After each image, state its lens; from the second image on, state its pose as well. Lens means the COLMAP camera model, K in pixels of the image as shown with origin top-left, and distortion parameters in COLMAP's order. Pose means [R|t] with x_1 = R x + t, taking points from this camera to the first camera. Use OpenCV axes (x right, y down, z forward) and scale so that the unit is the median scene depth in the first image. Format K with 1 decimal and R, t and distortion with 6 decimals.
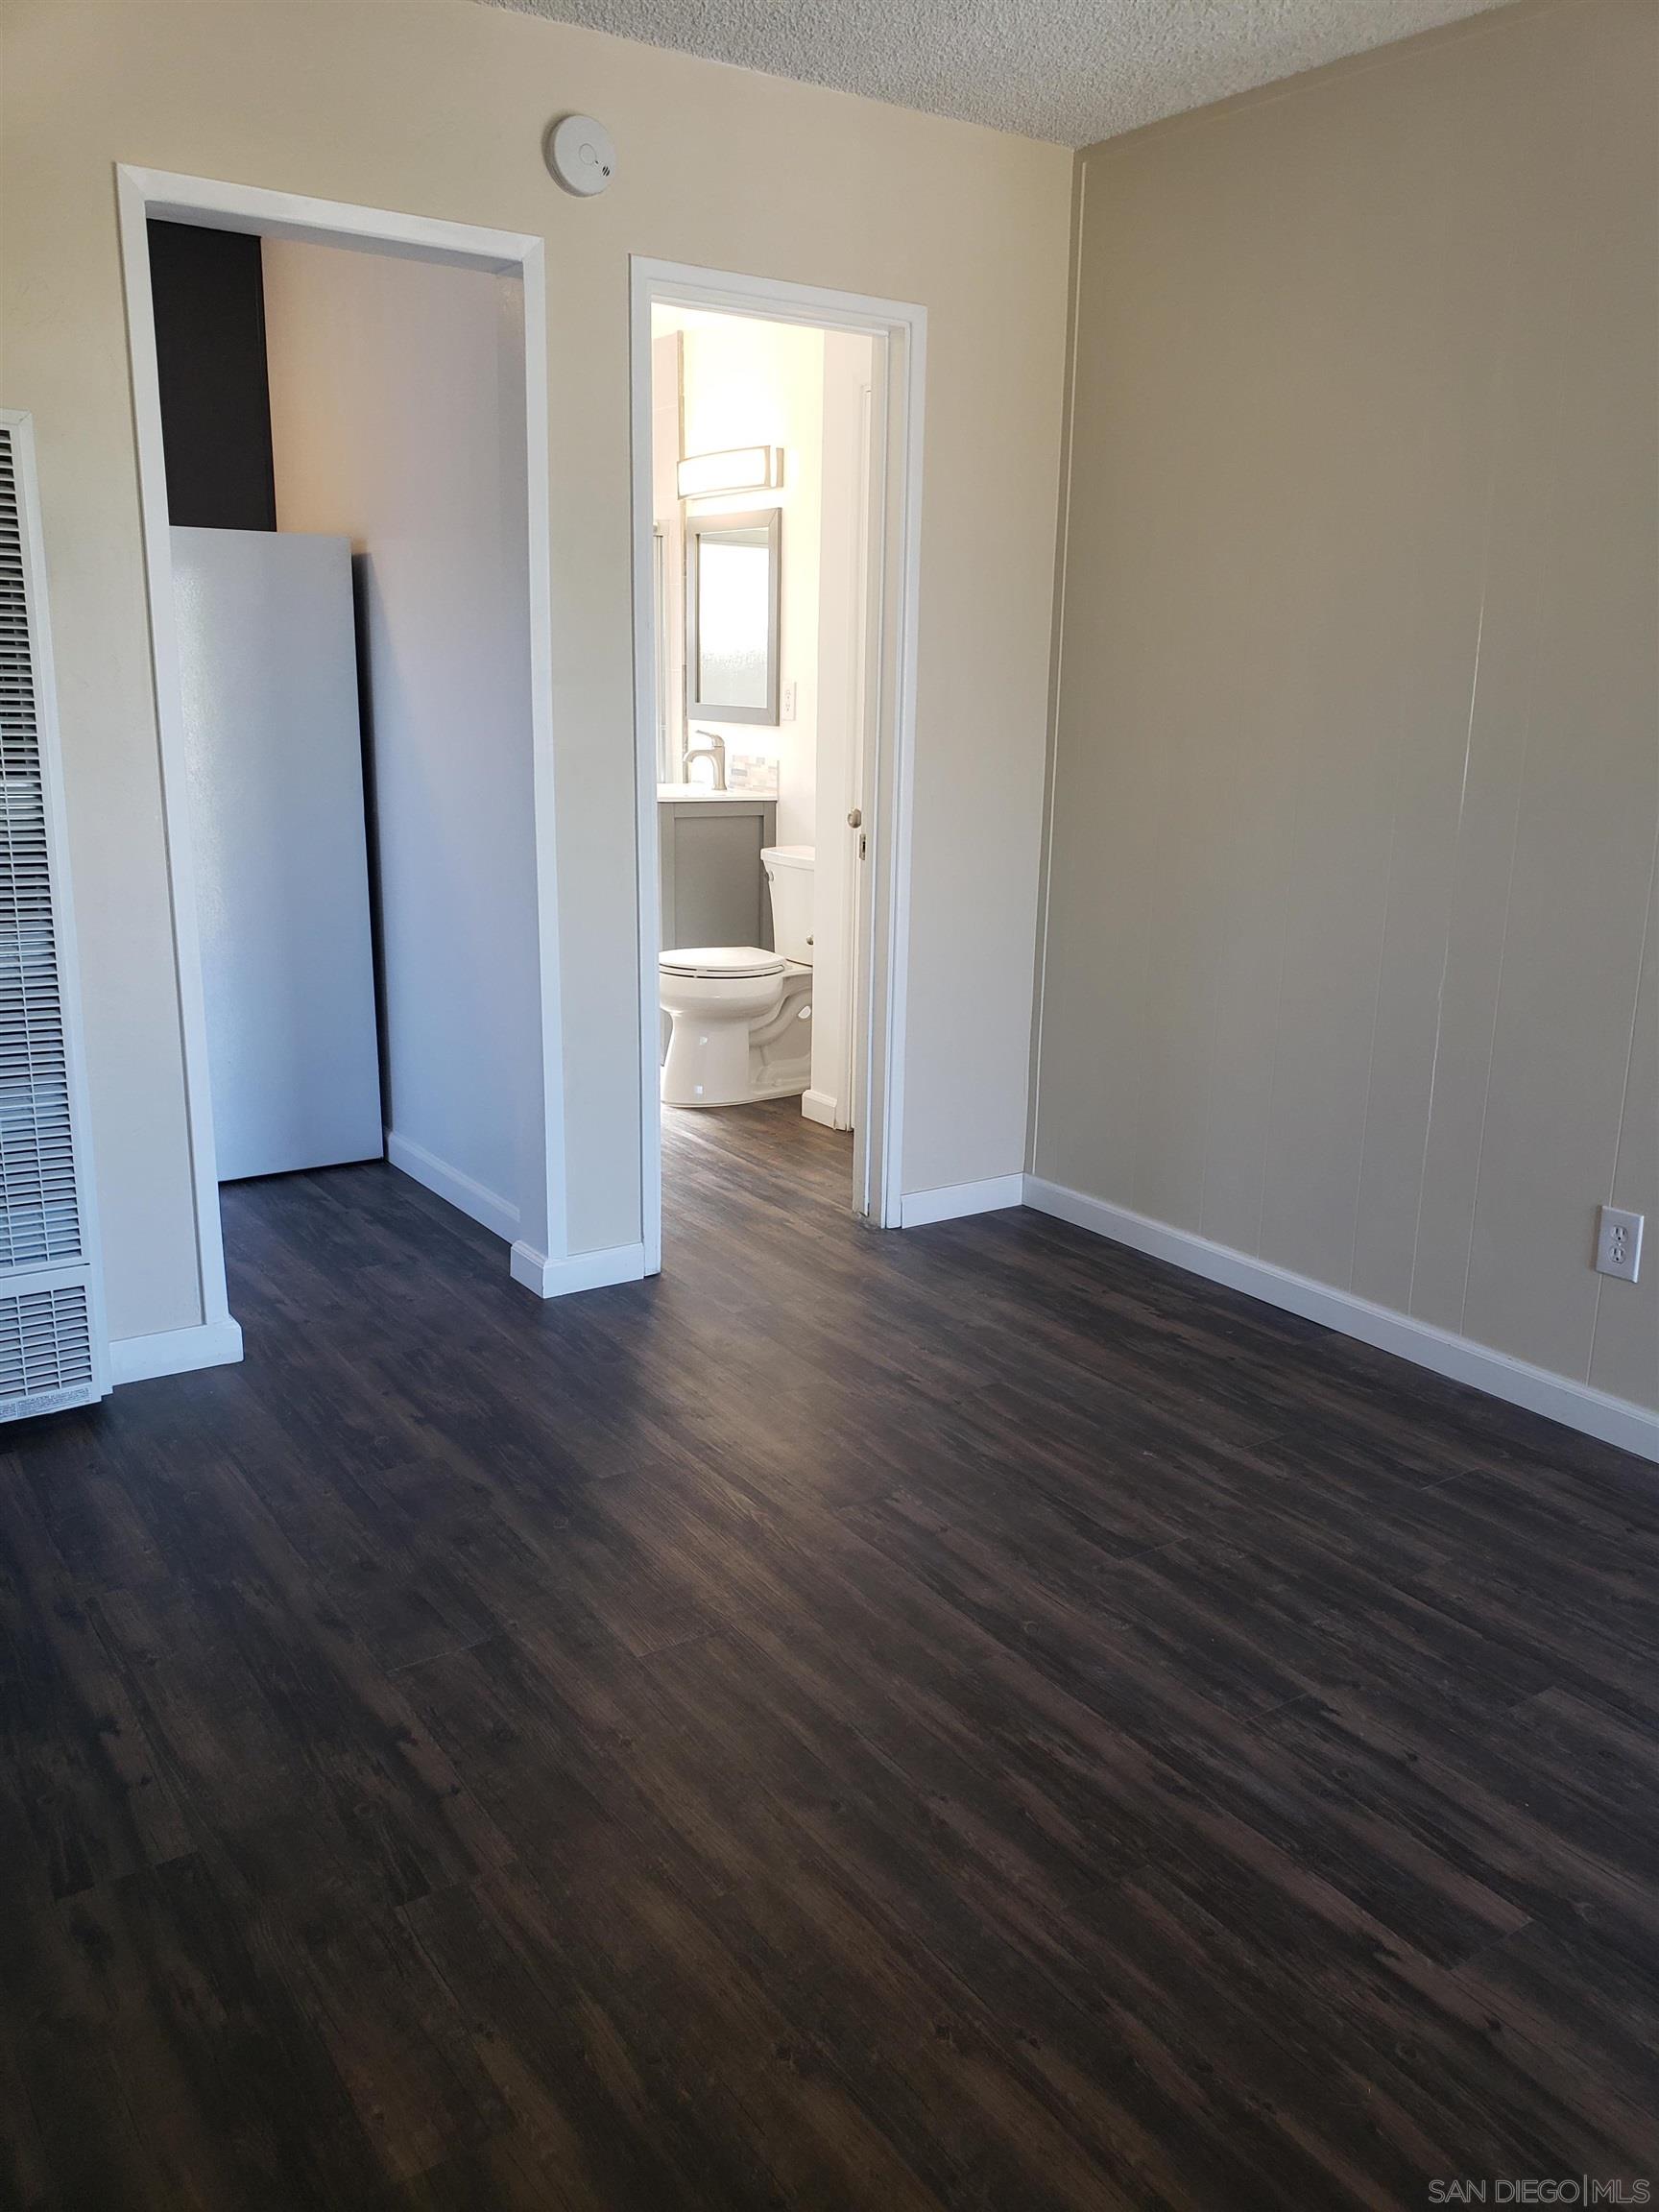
lens RADIAL K [[1765.9, 0, 827.1], [0, 1765.9, 1112.8], [0, 0, 1]] dist [0.002084, -0.009098]
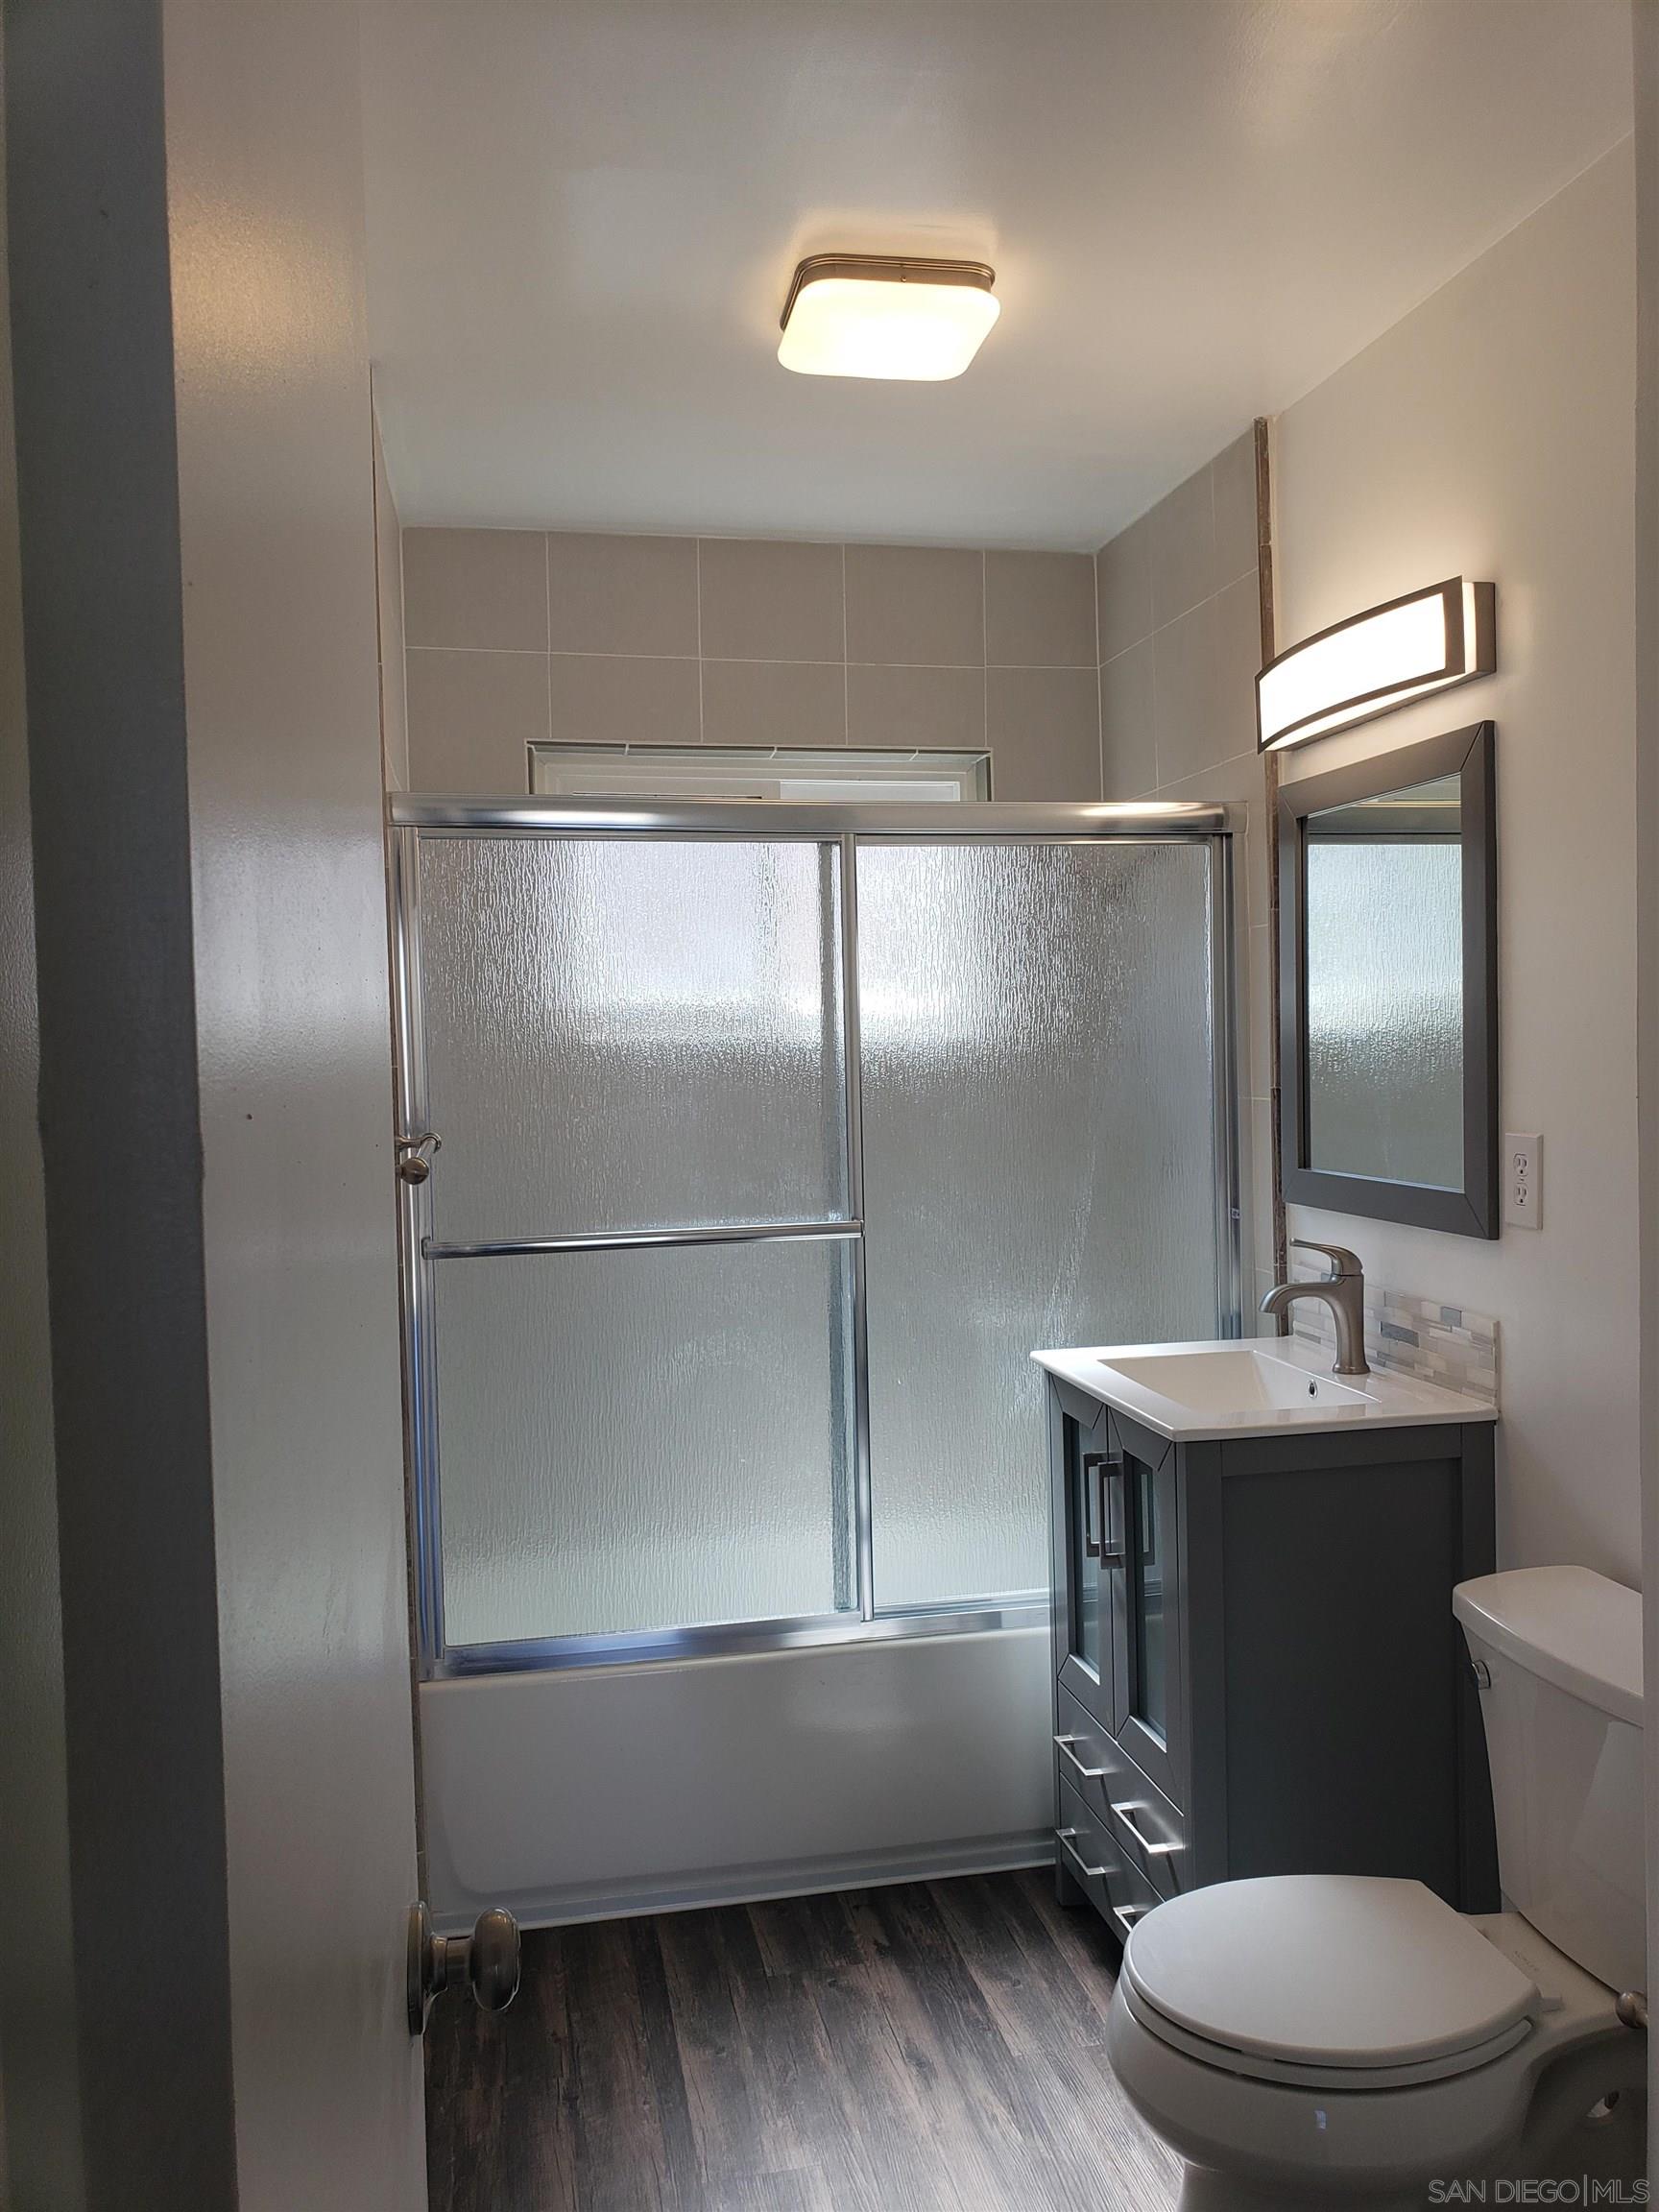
lens RADIAL K [[1765.9, 0, 829.9], [0, 1765.9, 1099.0], [0, 0, 1]] dist [0.002084, -0.009098]
pose [[0.926910, -0.027376, -0.374284, -0.016208], [-0.059397, 0.974063, -0.218341, -0.148687], [0.370553, 0.224614, 0.901243, 0.559963]]
